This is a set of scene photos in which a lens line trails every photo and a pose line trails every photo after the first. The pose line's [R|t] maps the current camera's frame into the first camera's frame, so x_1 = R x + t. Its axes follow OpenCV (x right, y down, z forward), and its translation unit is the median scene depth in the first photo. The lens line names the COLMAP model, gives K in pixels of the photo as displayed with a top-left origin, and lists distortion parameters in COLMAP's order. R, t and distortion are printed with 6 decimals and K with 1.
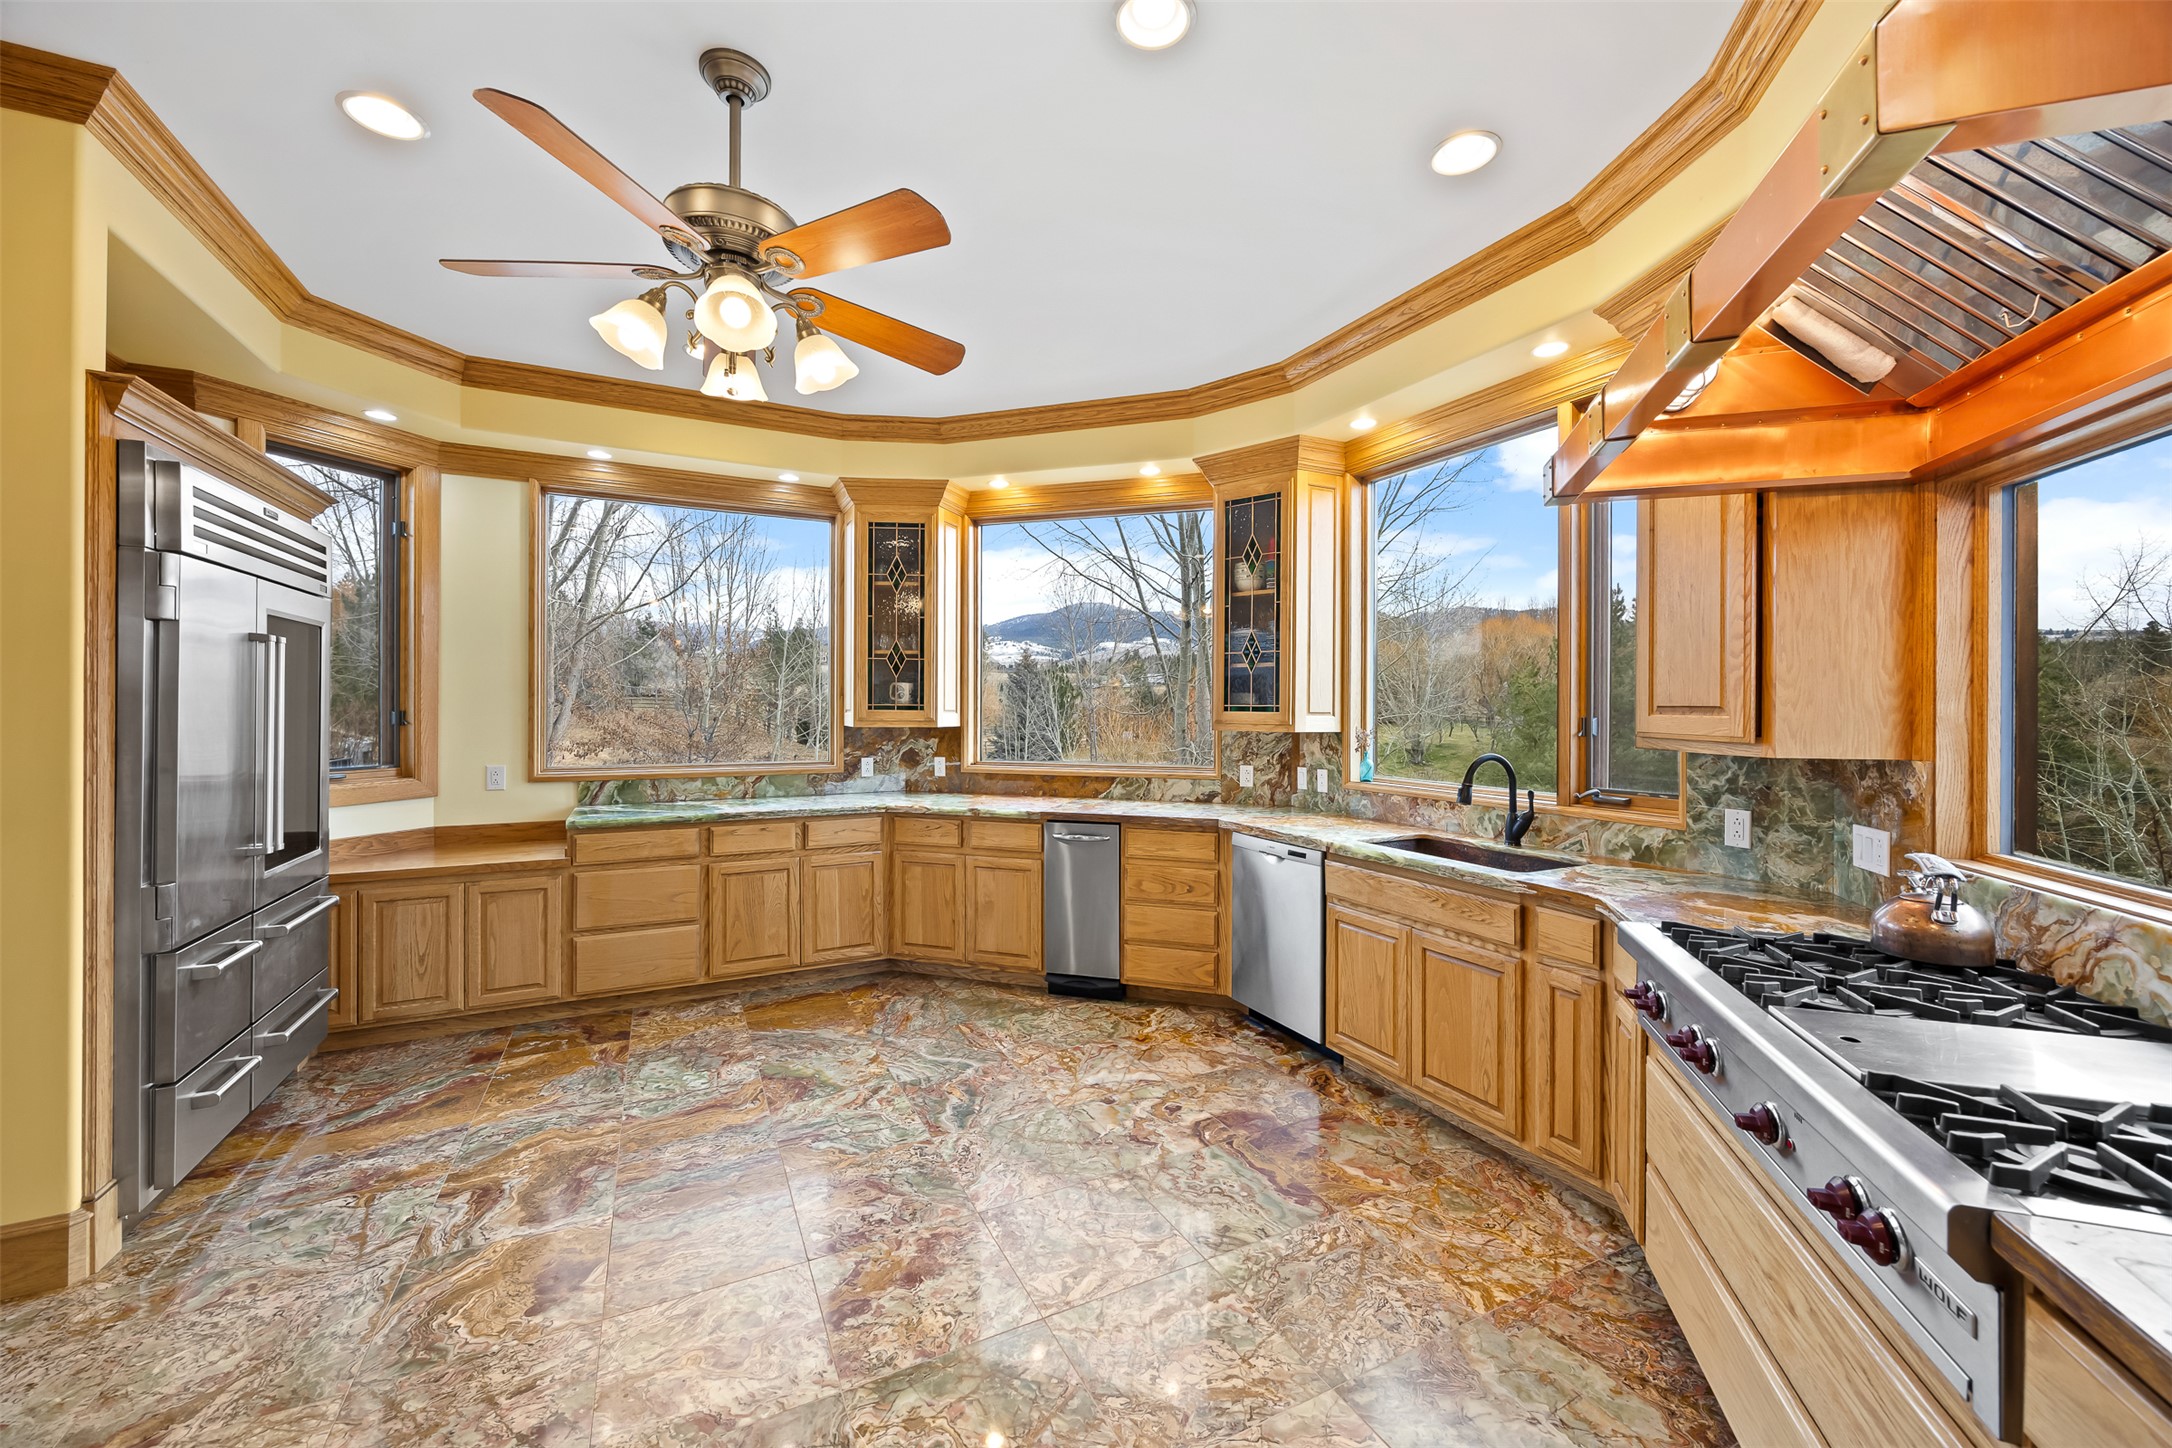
lens RADIAL K [[843.8, 0, 1154.3], [0, 843.8, 714.7], [0, 0, 1]] dist [-0.002413, -0.000059]
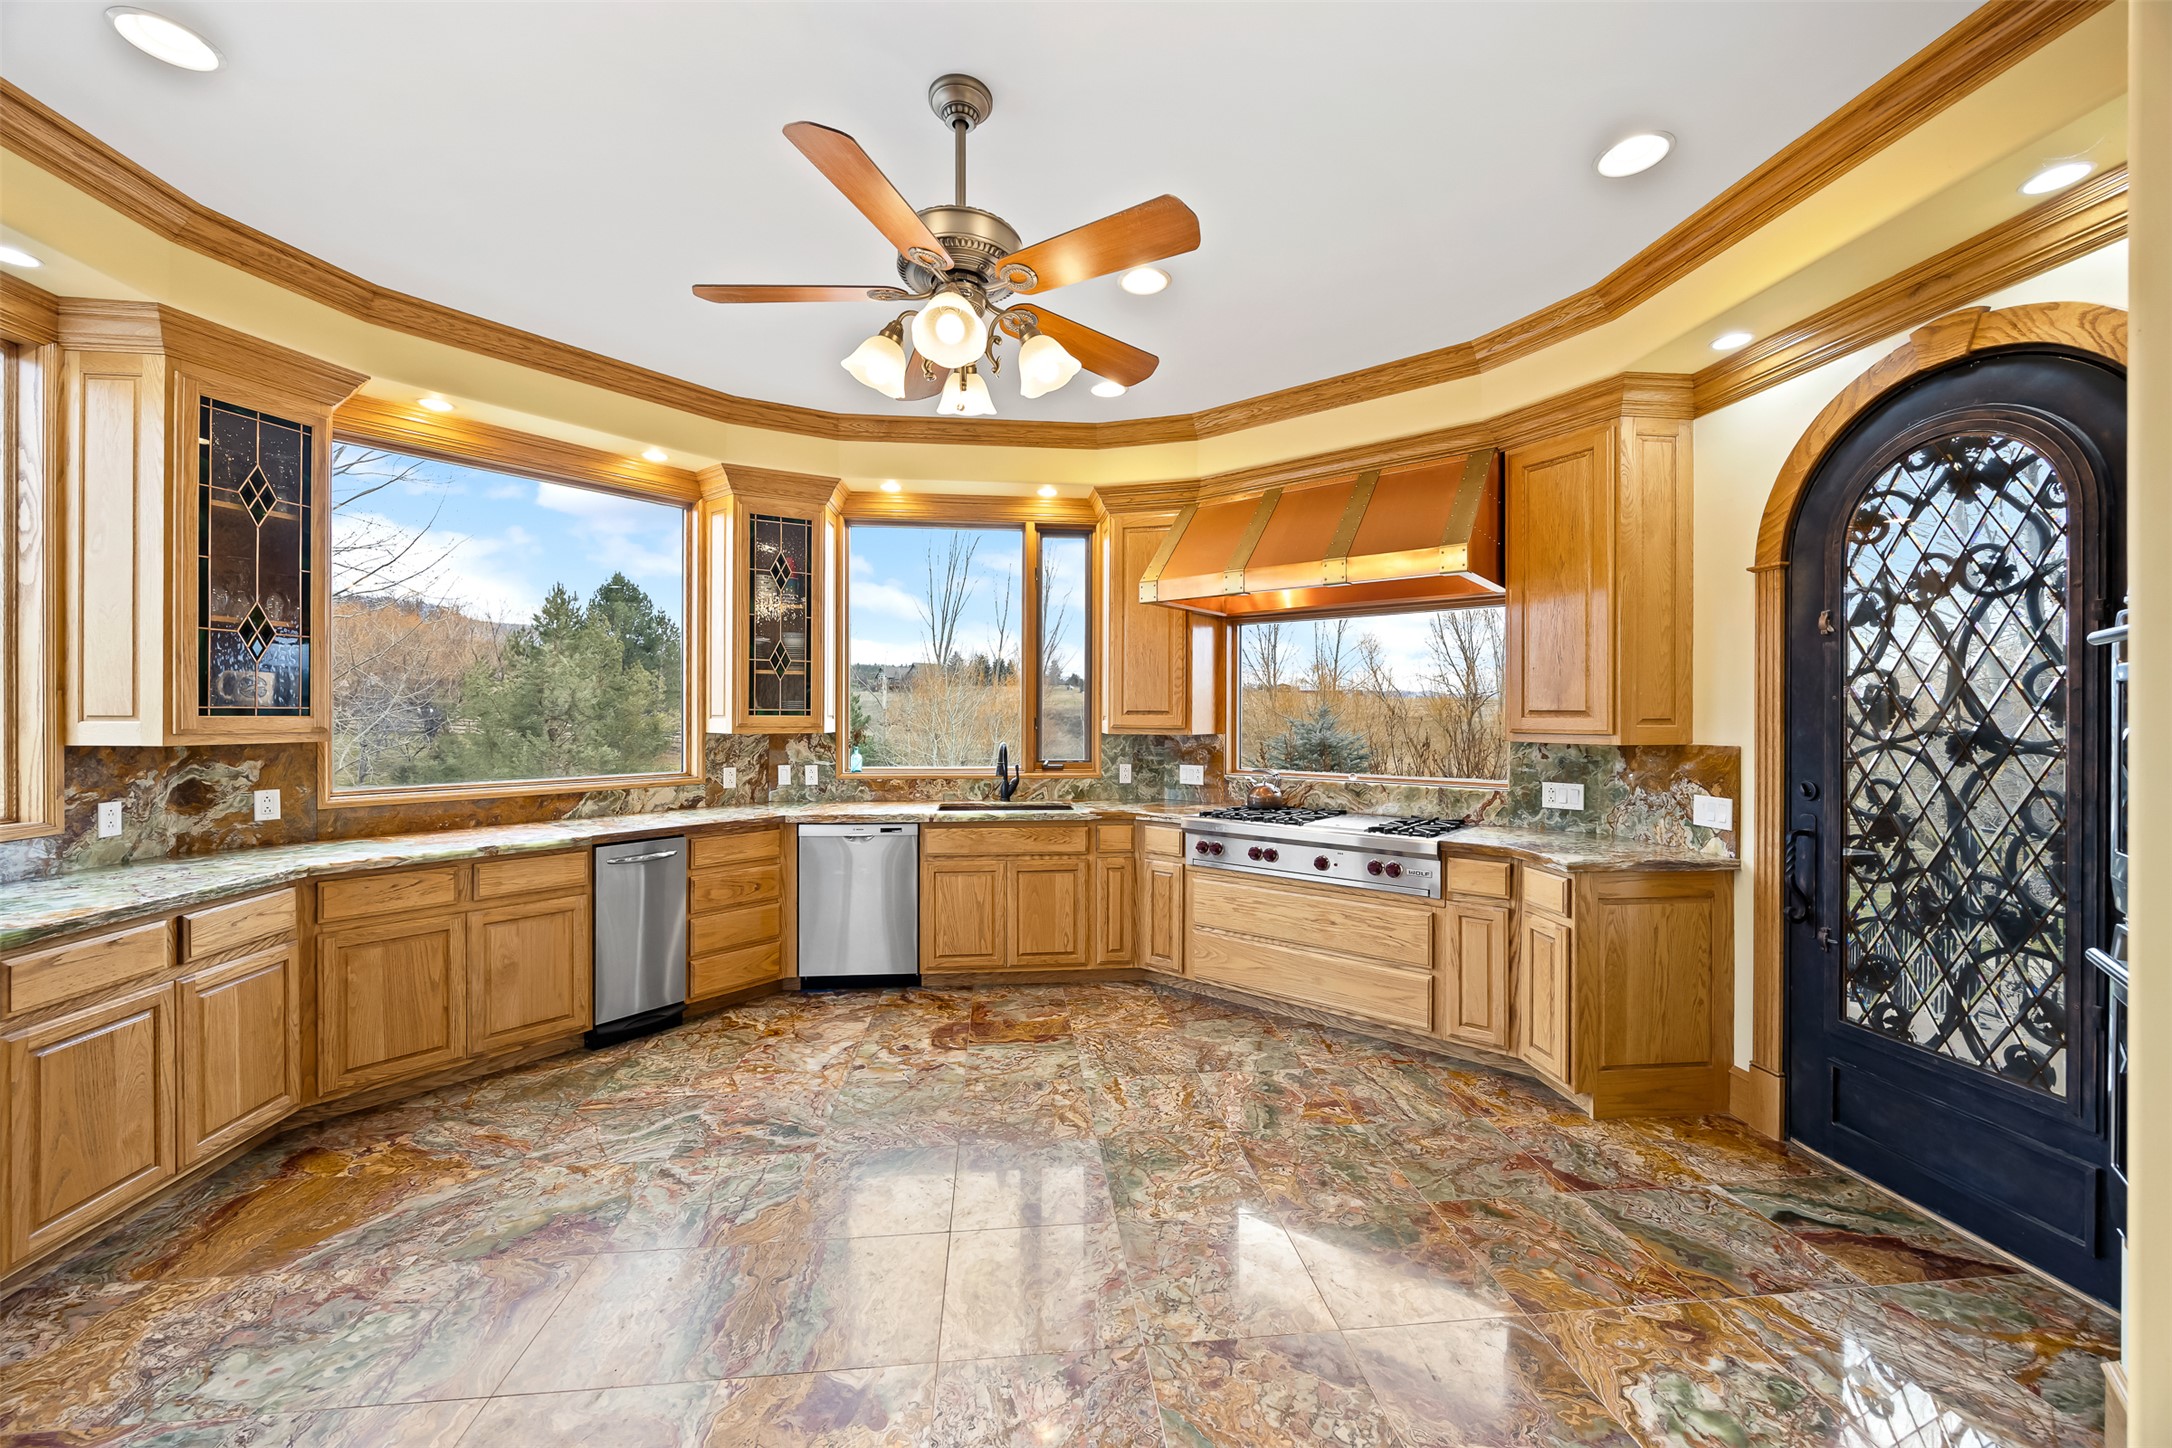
lens RADIAL K [[822.1, 0, 1065.9], [0, 822.1, 724.1], [0, 0, 1]] dist [-0.001528, -0.000093]
pose [[0.384553, -0.015639, 0.922970, -0.699184], [0.006244, 0.999878, 0.014340, -0.005012], [-0.923082, 0.000248, 0.384604, 0.248087]]
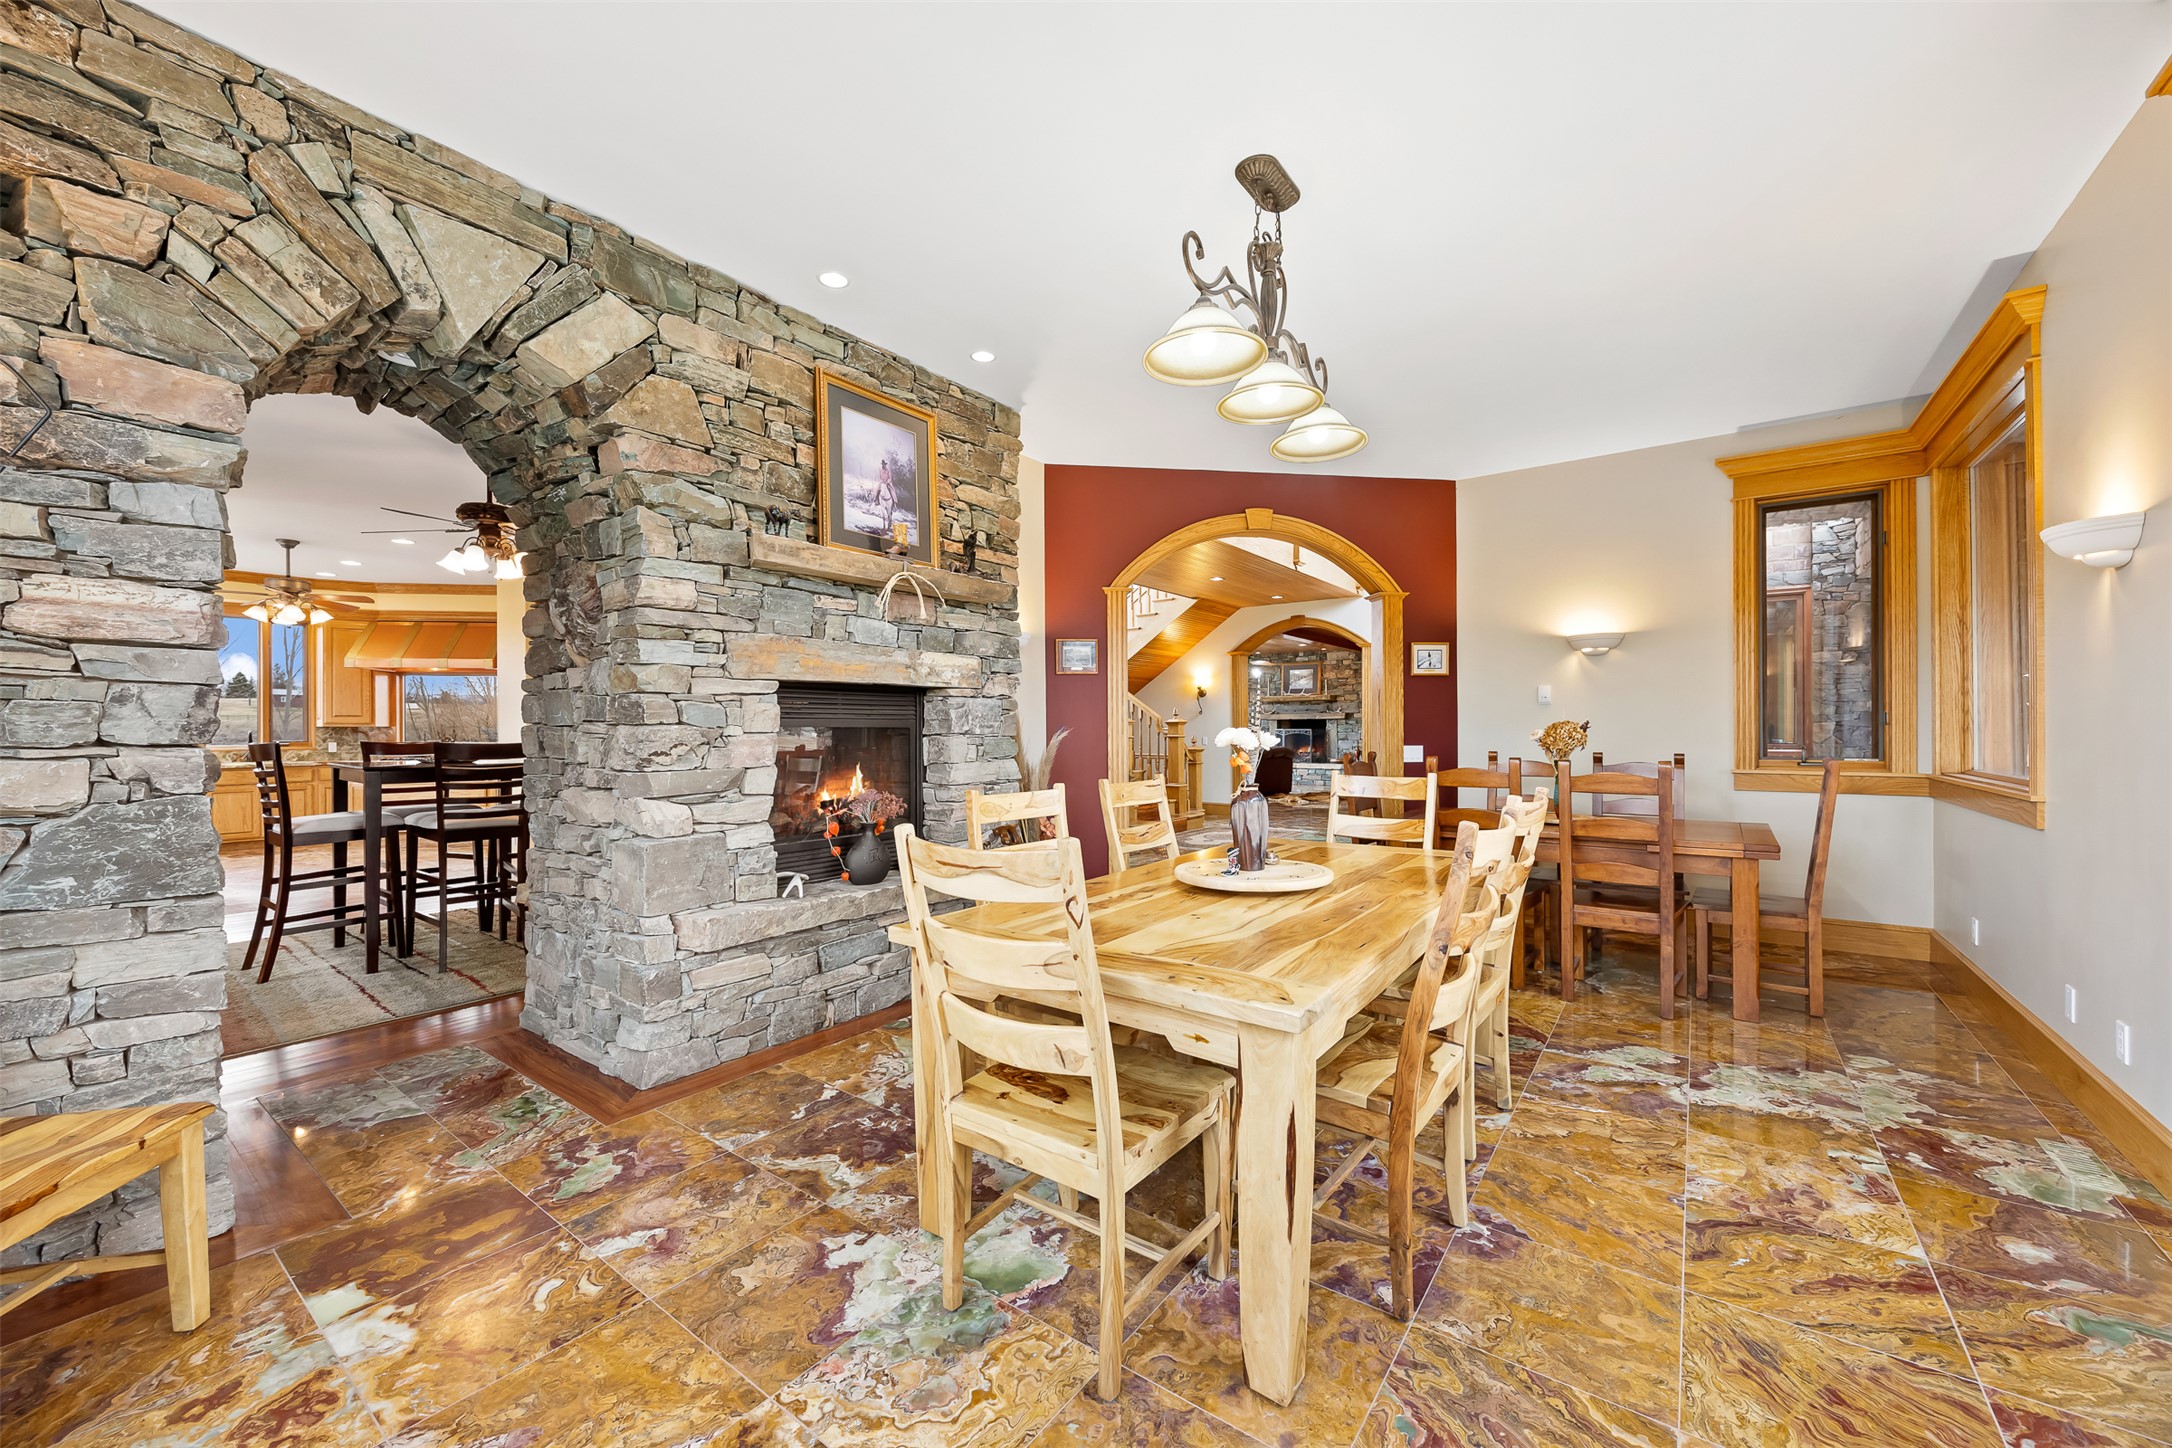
lens RADIAL K [[837.4, 0, 1079.3], [0, 837.4, 725.0], [0, 0, 1]] dist [-0.001200, -0.000104]
pose [[-0.438985, -0.006438, 0.898471, -2.645822], [0.004324, 0.999948, 0.009278, 0.007833], [-0.898484, 0.007958, -0.438934, -0.241439]]
